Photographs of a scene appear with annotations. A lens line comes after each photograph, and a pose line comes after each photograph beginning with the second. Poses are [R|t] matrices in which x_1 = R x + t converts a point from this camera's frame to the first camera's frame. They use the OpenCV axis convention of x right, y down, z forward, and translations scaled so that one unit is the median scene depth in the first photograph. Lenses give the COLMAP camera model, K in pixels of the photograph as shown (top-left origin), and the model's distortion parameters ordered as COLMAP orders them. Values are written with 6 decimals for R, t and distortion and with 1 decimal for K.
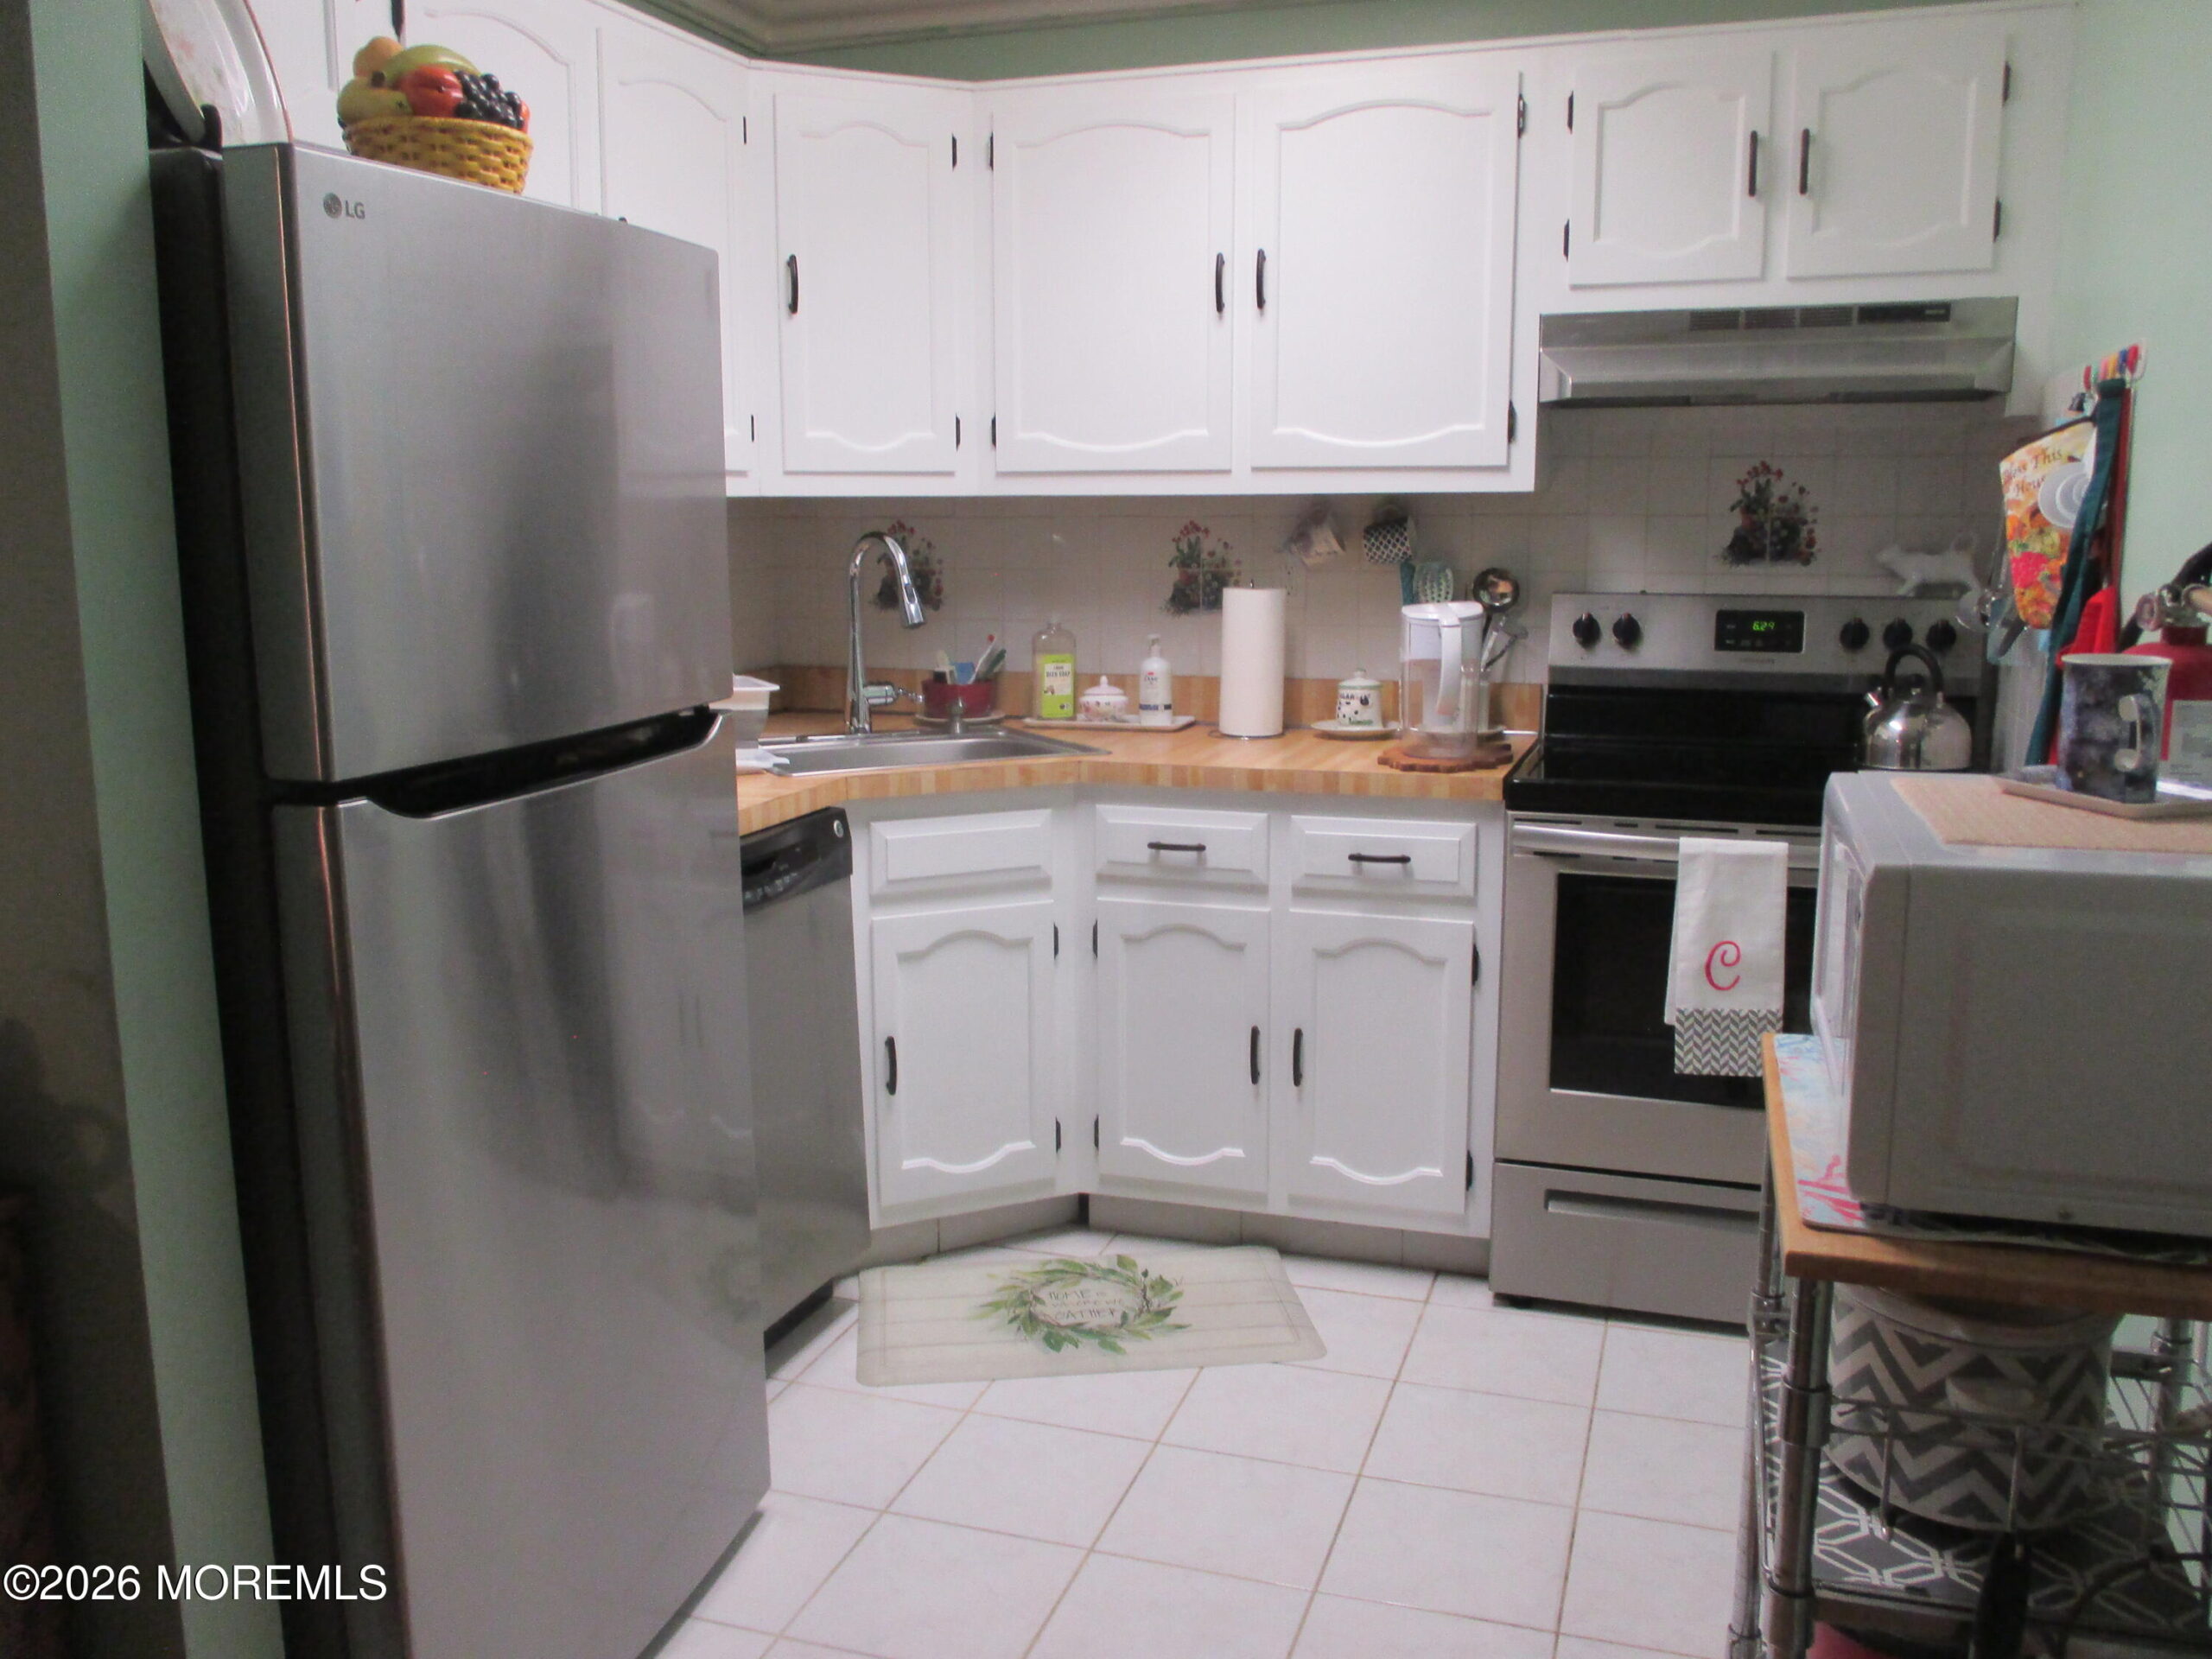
lens RADIAL K [[1837.1, 0, 1080.2], [0, 1837.1, 826.7], [0, 0, 1]] dist [-0.035666, 0.018255]
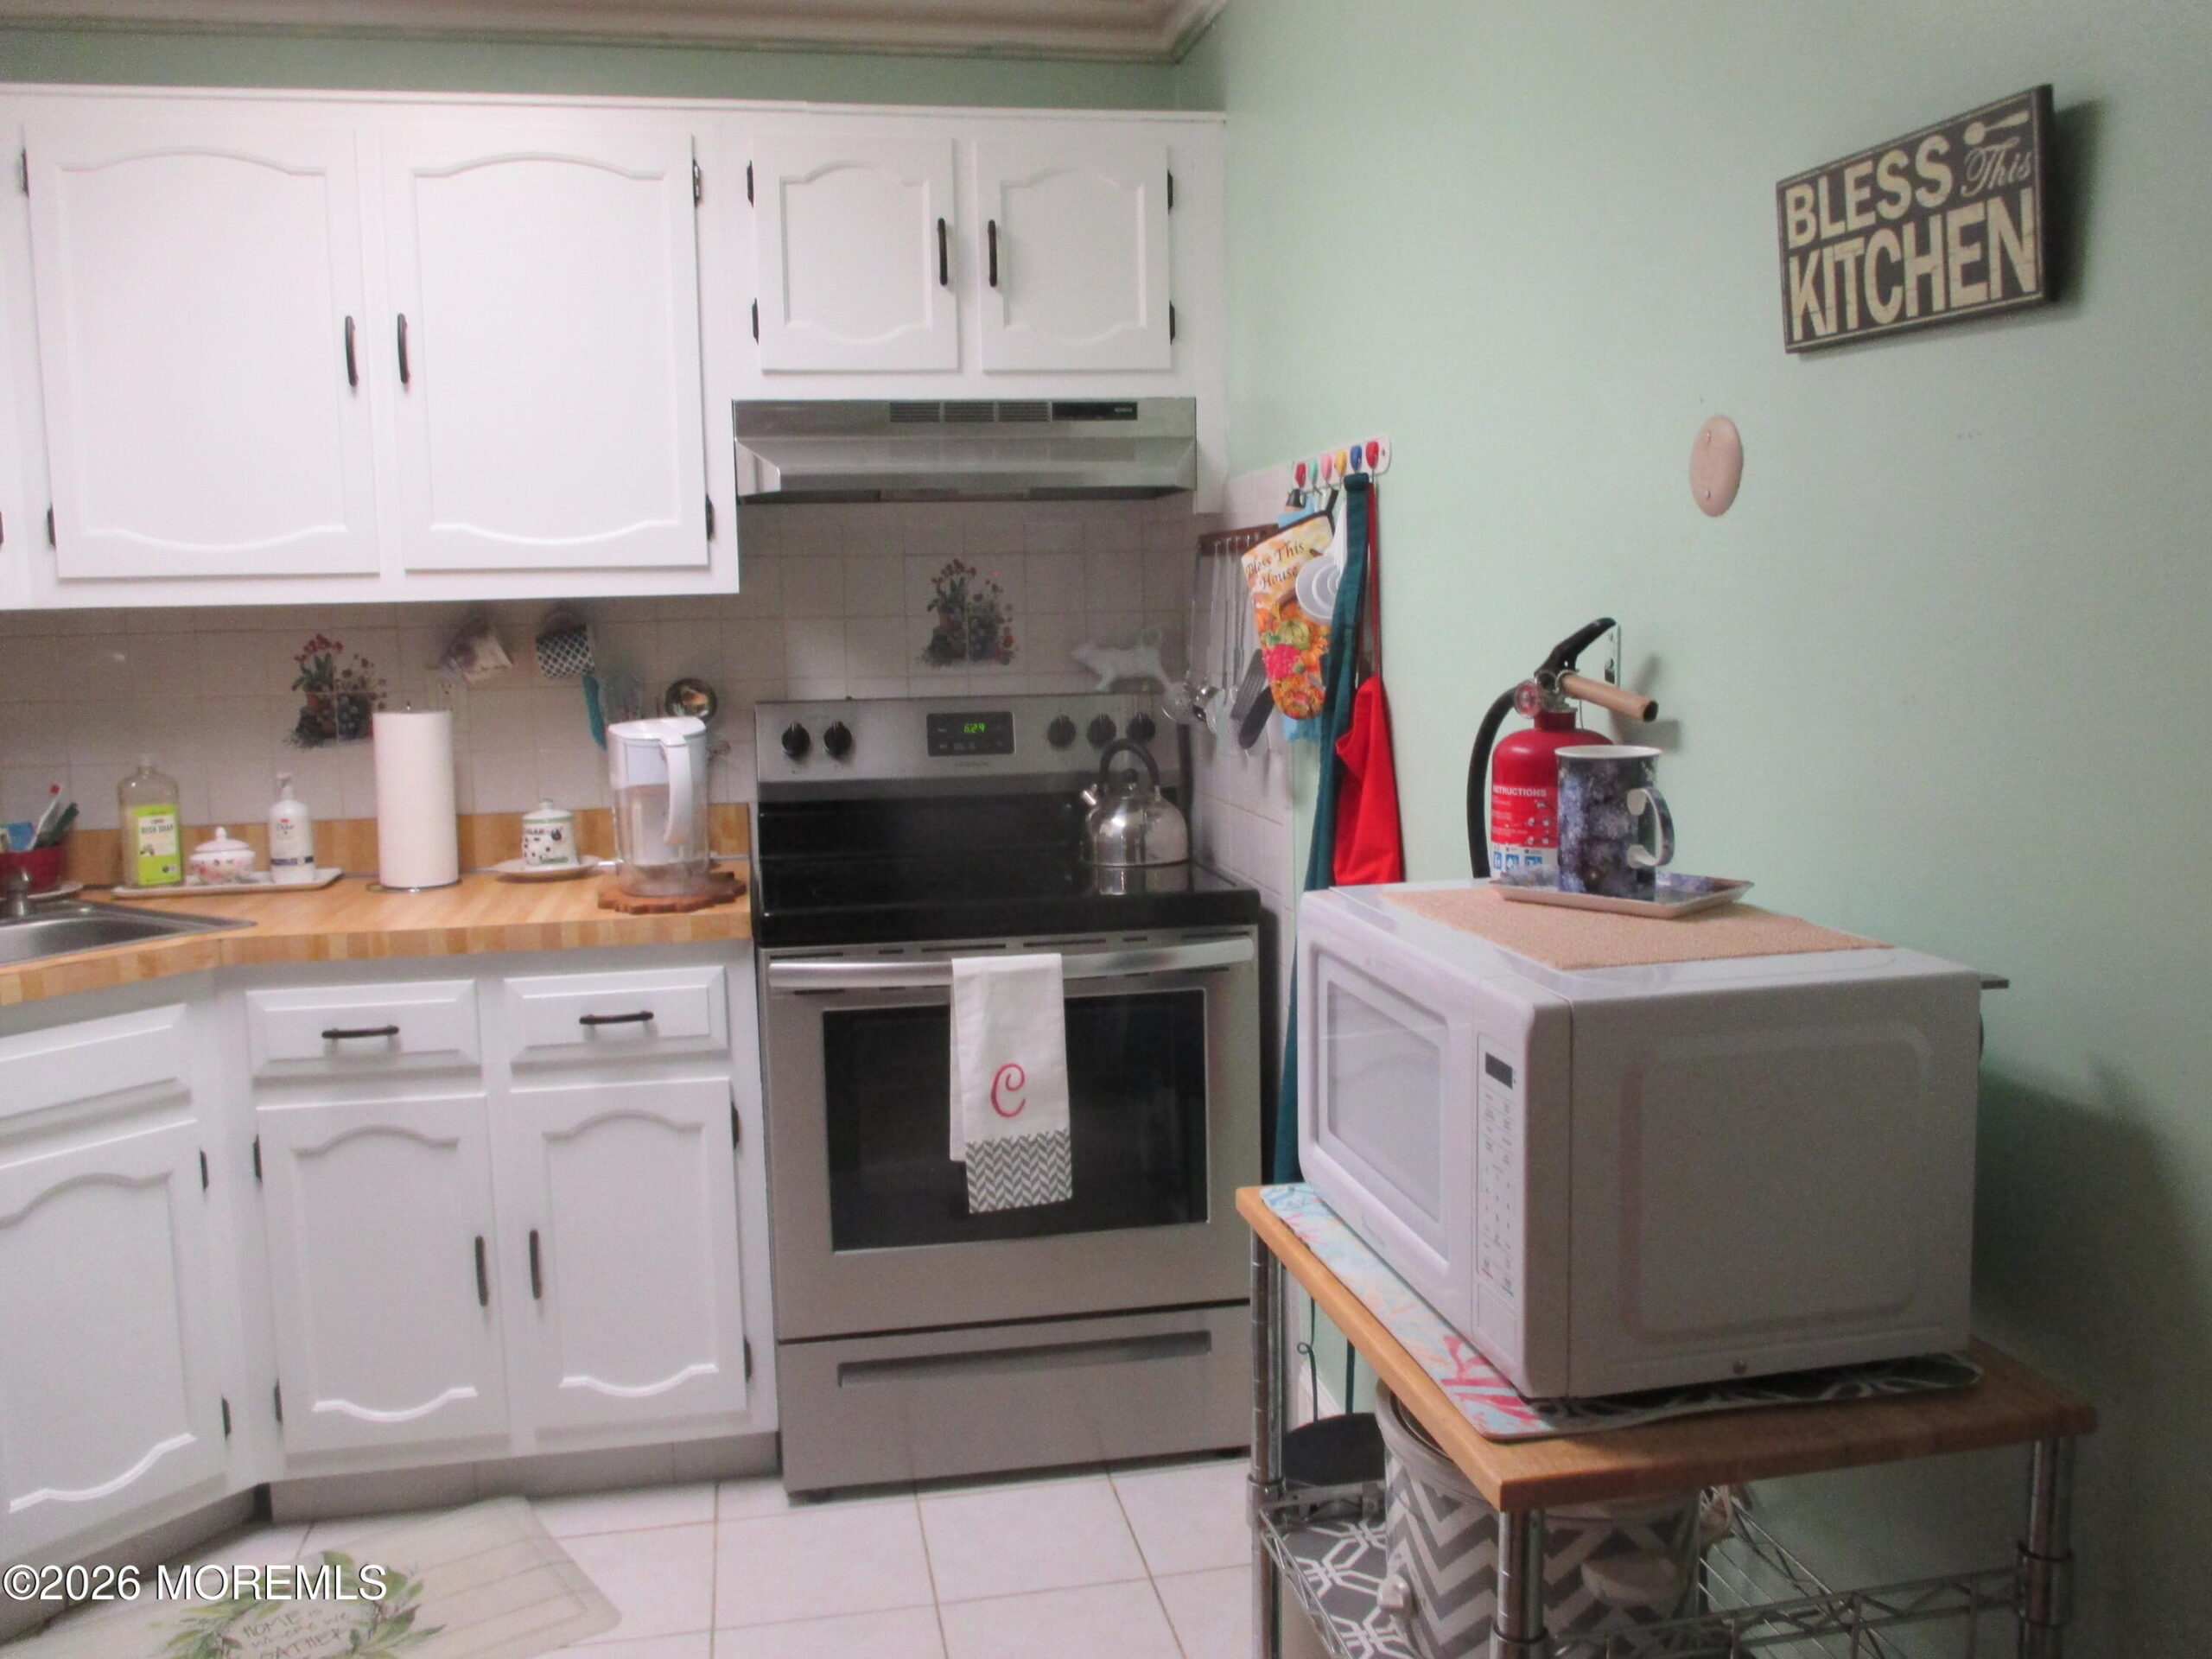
lens RADIAL K [[1852.6, 0, 1069.9], [0, 1852.6, 827.4], [0, 0, 1]] dist [-0.025660, 0.003913]
pose [[0.870364, -0.071118, 0.487247, -0.066463], [0.099455, 0.994511, -0.032499, -0.021823], [-0.482261, 0.076745, 0.872660, 0.131478]]
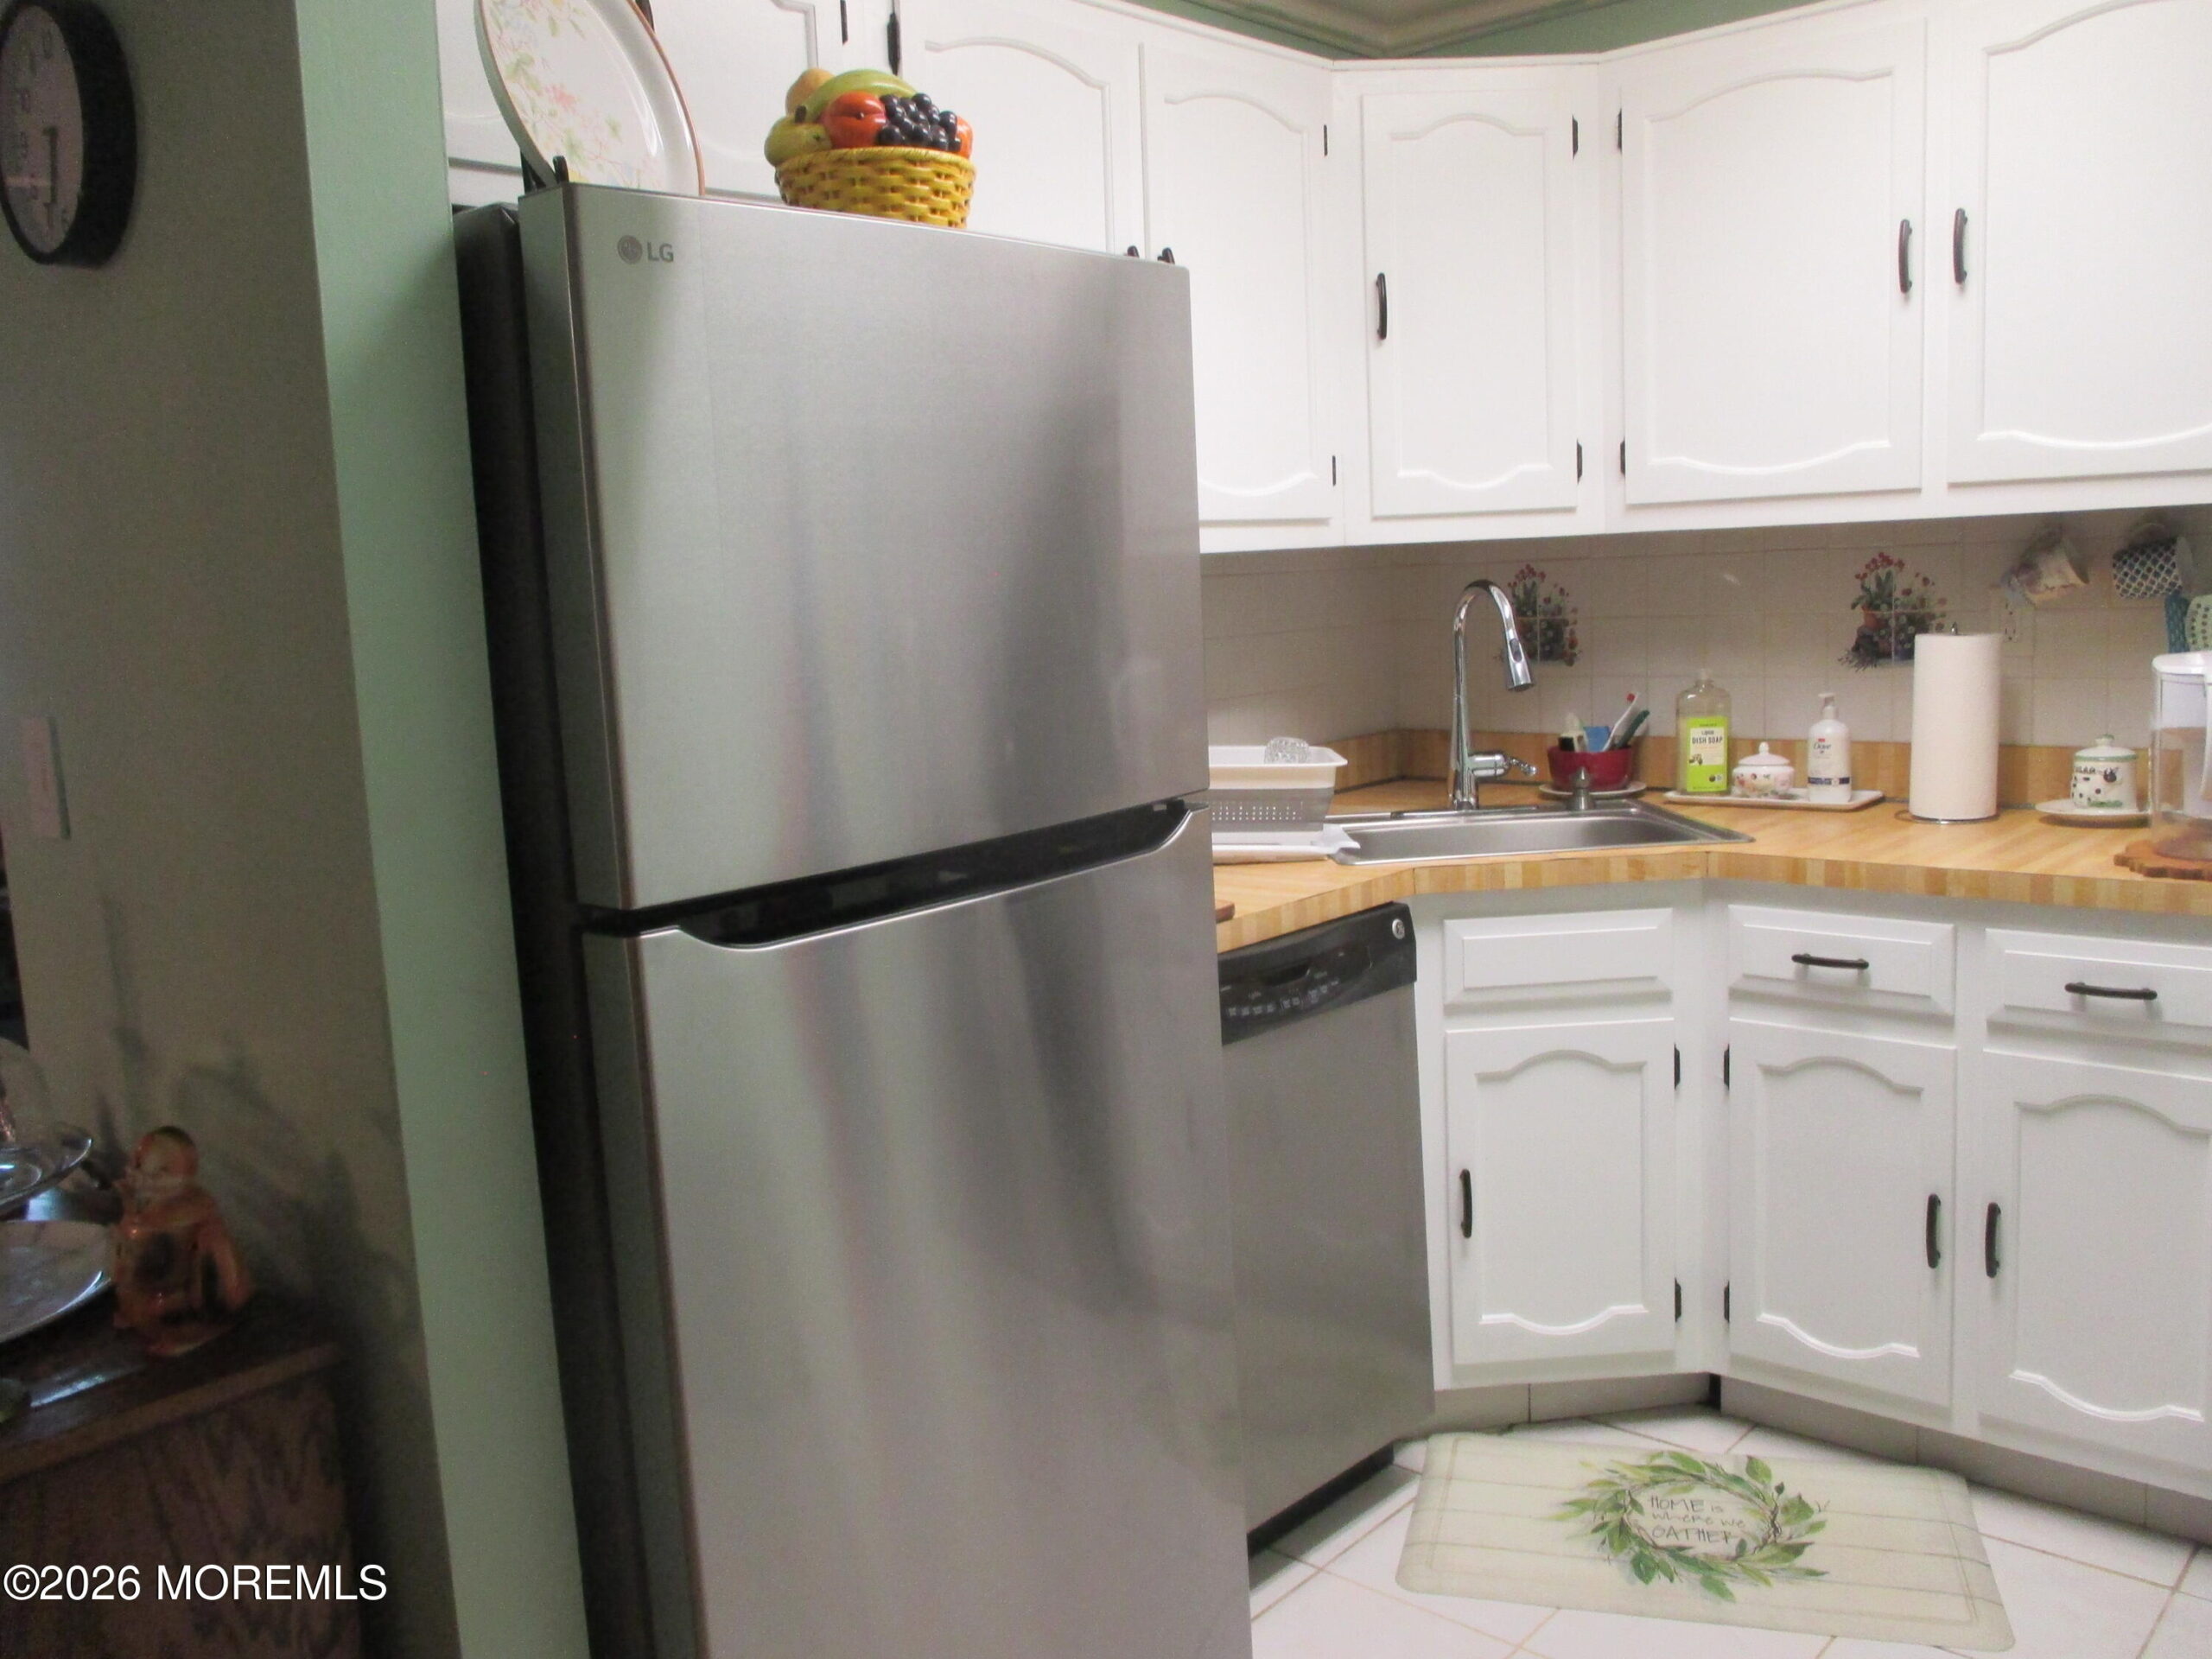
lens RADIAL K [[1811.5, 0, 1101.7], [0, 1811.5, 823.1], [0, 0, 1]] dist [-0.027801, 0.006023]
pose [[0.919034, 0.015170, -0.393886, 0.070026], [-0.023393, 0.999597, -0.016086, -0.029692], [0.393483, 0.023997, 0.919019, 0.152733]]
